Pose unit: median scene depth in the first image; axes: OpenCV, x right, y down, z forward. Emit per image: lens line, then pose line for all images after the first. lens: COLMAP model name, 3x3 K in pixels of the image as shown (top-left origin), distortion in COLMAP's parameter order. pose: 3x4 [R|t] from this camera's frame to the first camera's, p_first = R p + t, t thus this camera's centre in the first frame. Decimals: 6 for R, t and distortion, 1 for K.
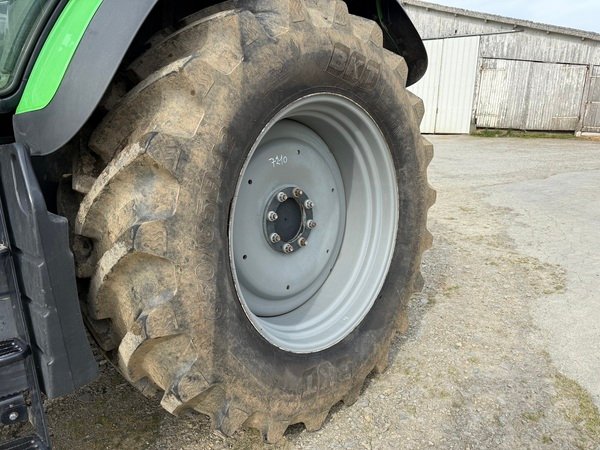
lens RADIAL K [[426.2, 0, 300.0], [0, 426.2, 225.0], [0, 0, 1]] dist [0.048375, -0.058641]
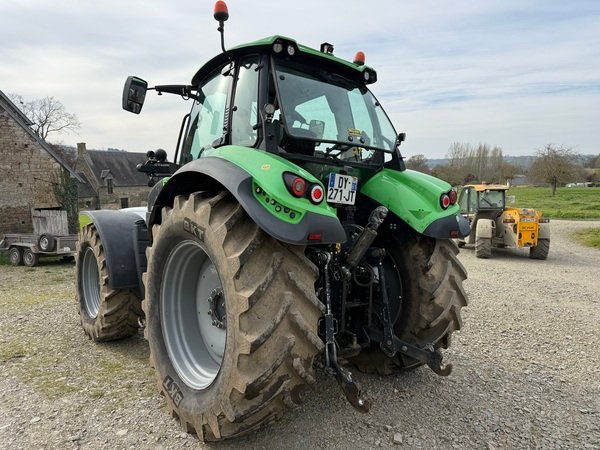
lens RADIAL K [[421.2, 0, 300.0], [0, 421.2, 225.0], [0, 0, 1]] dist [0.075252, -0.091930]
pose [[-0.107404, 0.107701, -0.988365, 2.452811], [-0.248357, 0.959692, 0.131565, -0.985893], [0.962696, 0.259598, -0.076327, 2.110305]]
